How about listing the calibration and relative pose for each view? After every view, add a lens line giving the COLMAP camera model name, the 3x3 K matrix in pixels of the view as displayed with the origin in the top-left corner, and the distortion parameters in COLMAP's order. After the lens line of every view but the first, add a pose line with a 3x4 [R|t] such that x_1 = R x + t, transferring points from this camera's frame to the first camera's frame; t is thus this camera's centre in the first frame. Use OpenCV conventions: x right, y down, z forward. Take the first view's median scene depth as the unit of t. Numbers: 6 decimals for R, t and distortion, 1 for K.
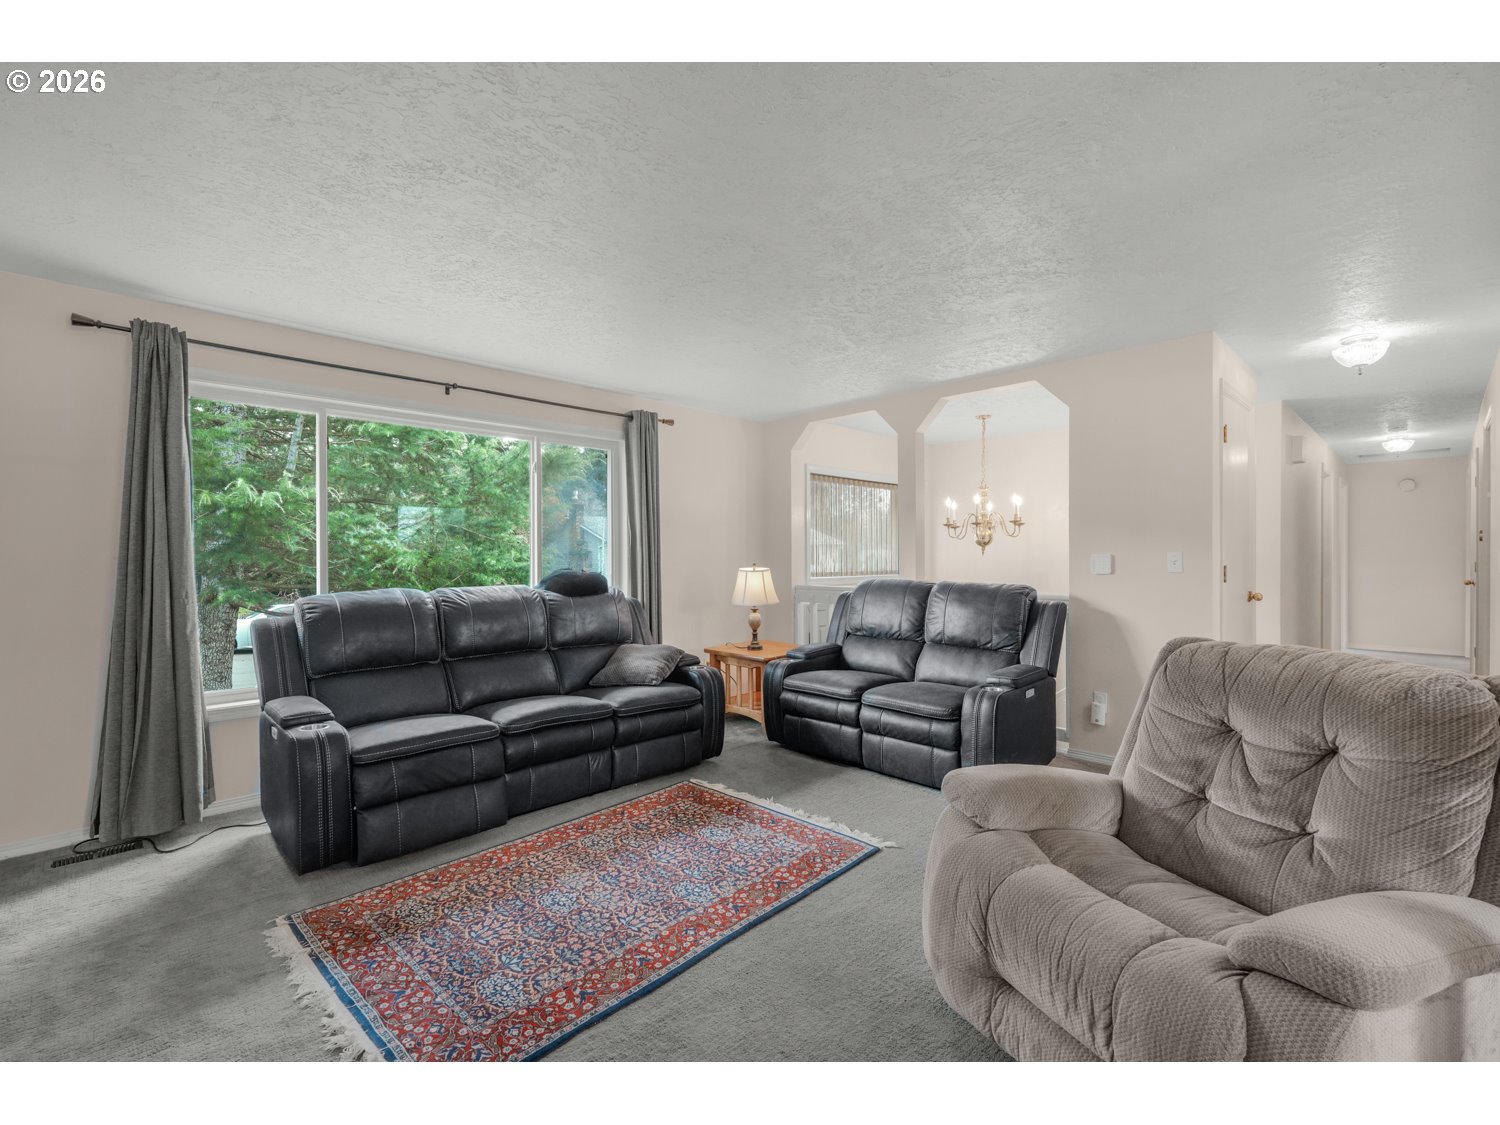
lens RADIAL K [[671.3, 0, 751.1], [0, 671.3, 558.4], [0, 0, 1]] dist [0.001961, 0.000416]
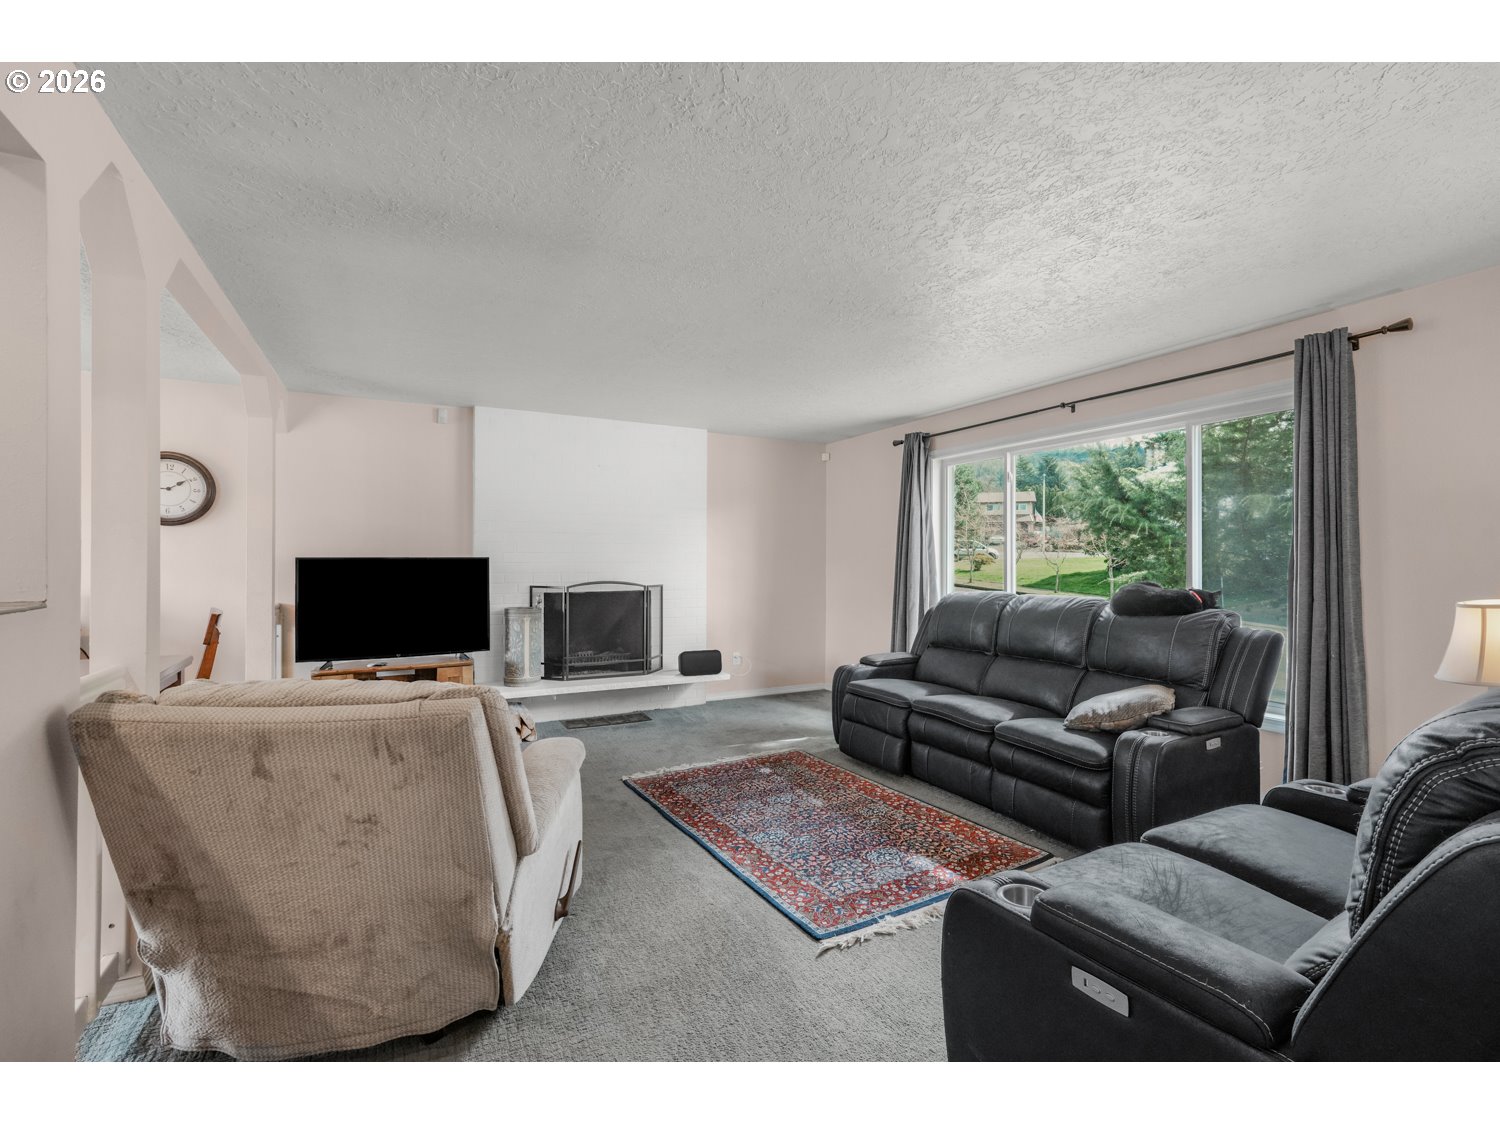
lens RADIAL K [[671.3, 0, 769.1], [0, 671.3, 558.3], [0, 0, 1]] dist [0.001961, 0.000416]
pose [[-0.265350, -0.003082, -0.964147, 1.045498], [-0.010504, 0.999945, -0.000306, -0.014220], [0.964095, 0.010046, -0.265368, 1.242520]]
